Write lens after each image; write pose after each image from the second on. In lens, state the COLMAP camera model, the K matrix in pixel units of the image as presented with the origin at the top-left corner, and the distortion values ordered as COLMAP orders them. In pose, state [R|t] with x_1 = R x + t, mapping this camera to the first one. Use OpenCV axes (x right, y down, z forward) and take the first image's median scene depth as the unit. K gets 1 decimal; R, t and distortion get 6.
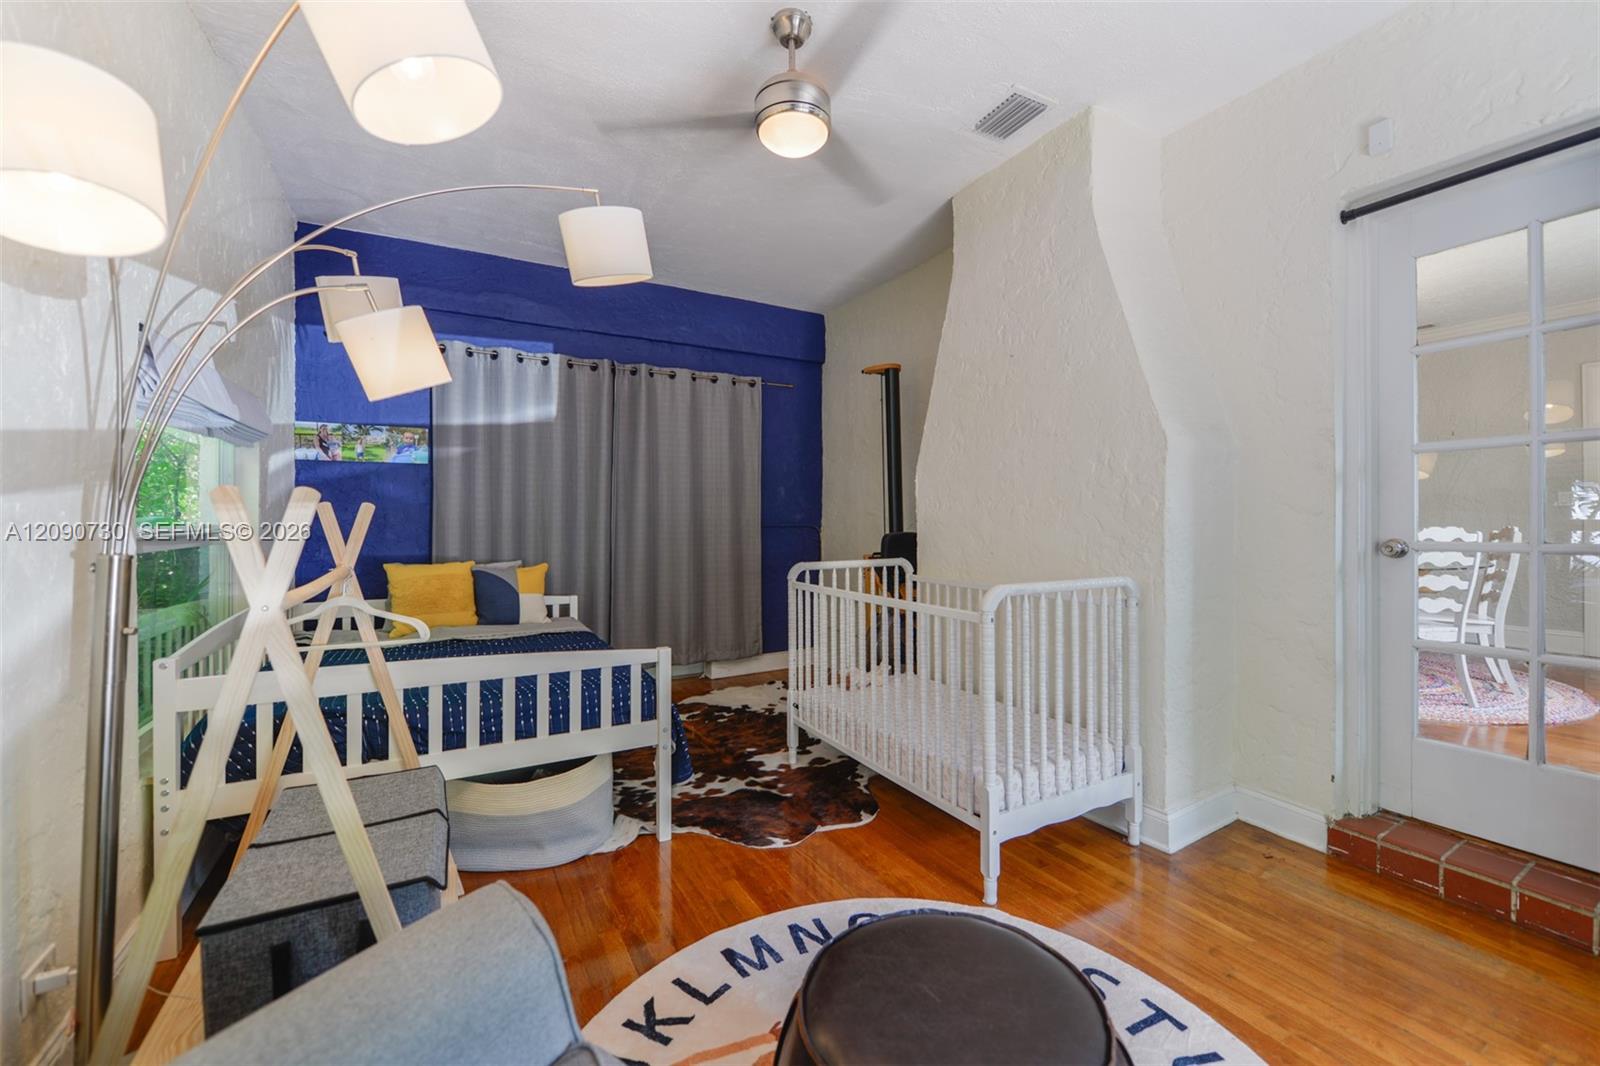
lens RADIAL K [[658.9, 0, 771.6], [0, 658.9, 510.1], [0, 0, 1]] dist [0.008465, -0.004045]
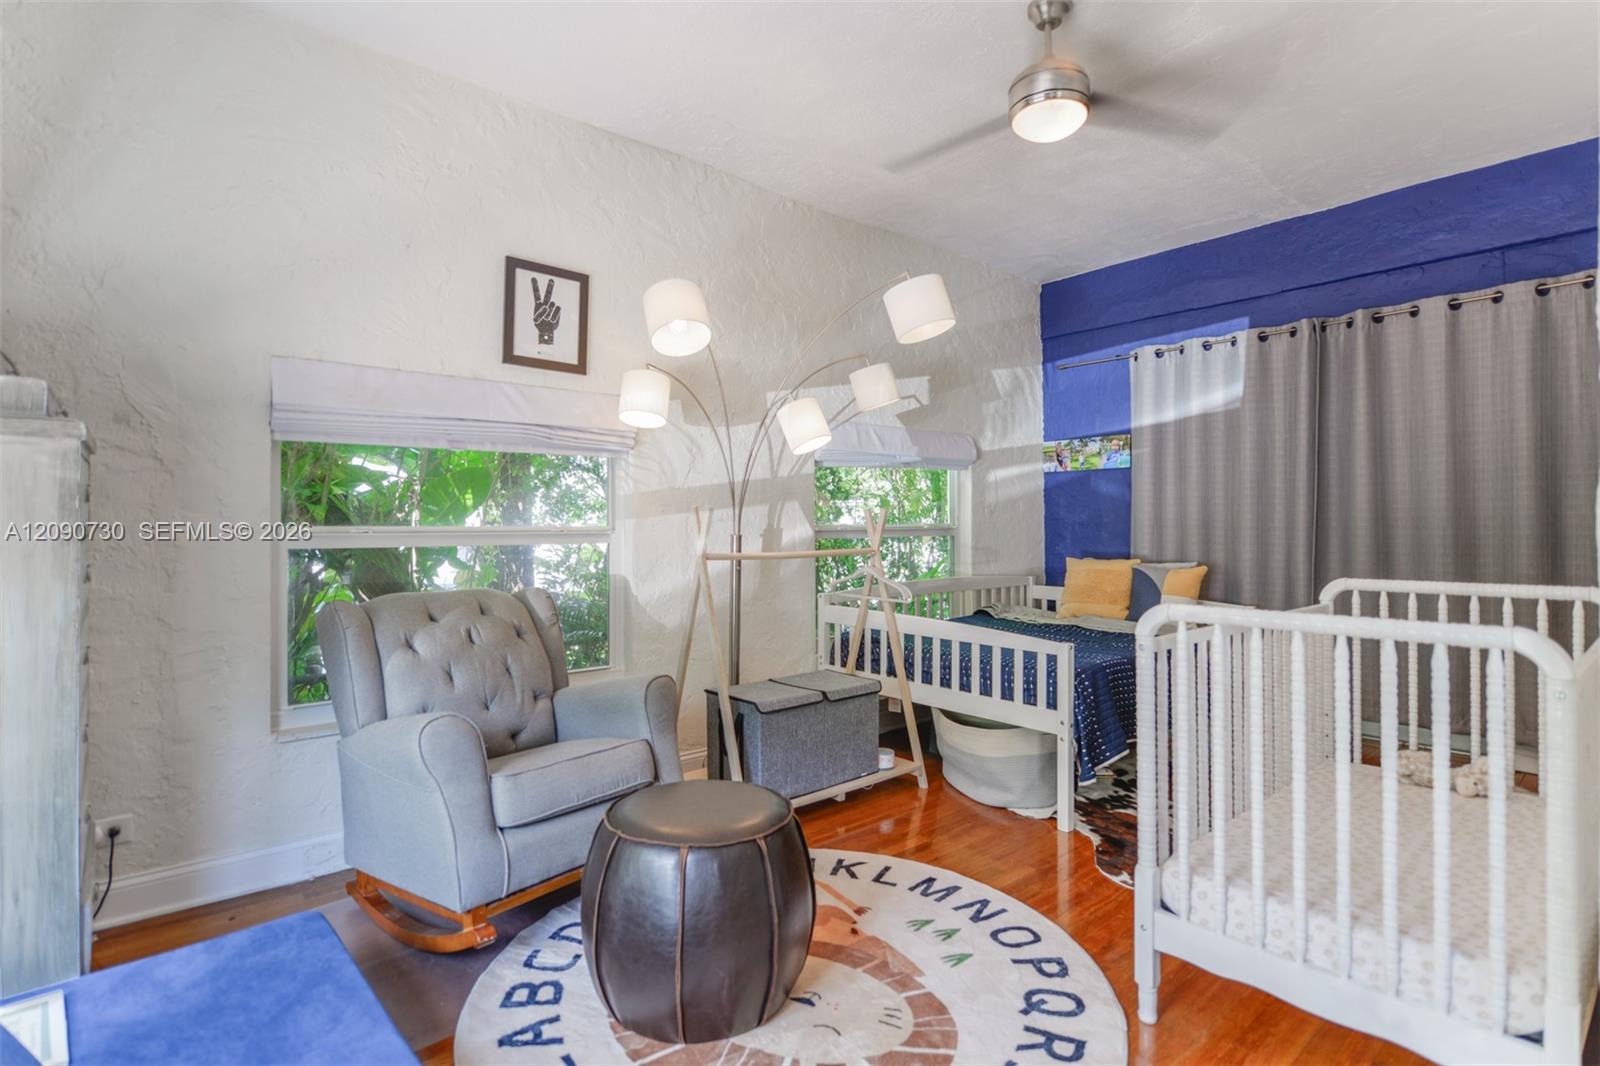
lens RADIAL K [[748.8, 0, 803.1], [0, 748.8, 510.8], [0, 0, 1]] dist [-0.000900, -0.000347]
pose [[0.225488, -0.015282, -0.974126, 0.749407], [0.016633, 0.999792, -0.011834, 0.008477], [0.974104, -0.013534, 0.225695, 0.294281]]
